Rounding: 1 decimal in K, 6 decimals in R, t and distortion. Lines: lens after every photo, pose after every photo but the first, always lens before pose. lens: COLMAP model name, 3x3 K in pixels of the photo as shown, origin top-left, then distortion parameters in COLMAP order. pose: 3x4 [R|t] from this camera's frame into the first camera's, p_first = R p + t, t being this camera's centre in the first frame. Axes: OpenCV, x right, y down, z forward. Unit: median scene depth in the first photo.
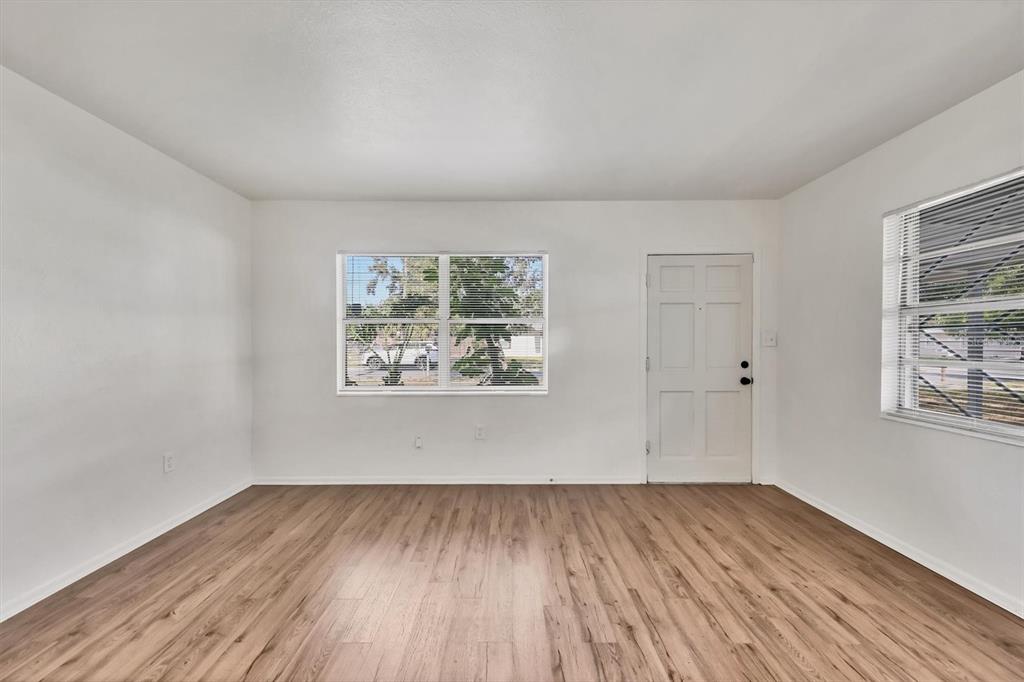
lens RADIAL K [[394.6, 0, 512.0], [0, 394.6, 341.0], [0, 0, 1]] dist [0.000093, -0.000293]
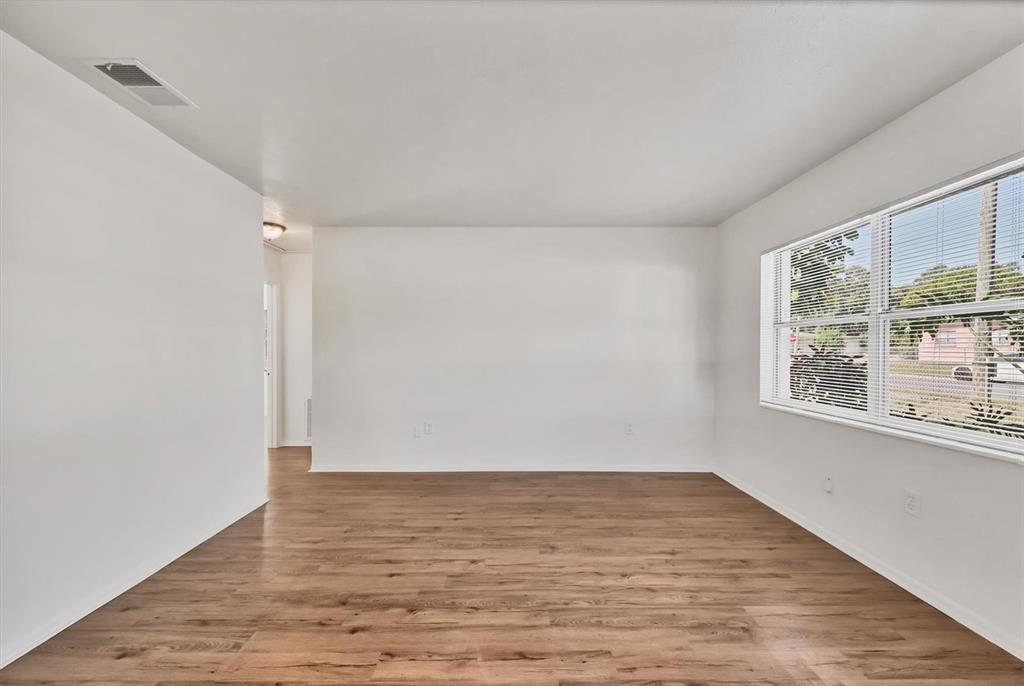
lens RADIAL K [[397.1, 0, 512.0], [0, 397.1, 343.0], [0, 0, 1]] dist [0.003325, 0.000064]
pose [[0.019511, -0.011894, -0.999739, 0.846365], [0.000711, 0.999929, -0.011883, 0.002283], [0.999809, -0.000479, 0.019518, 0.675604]]
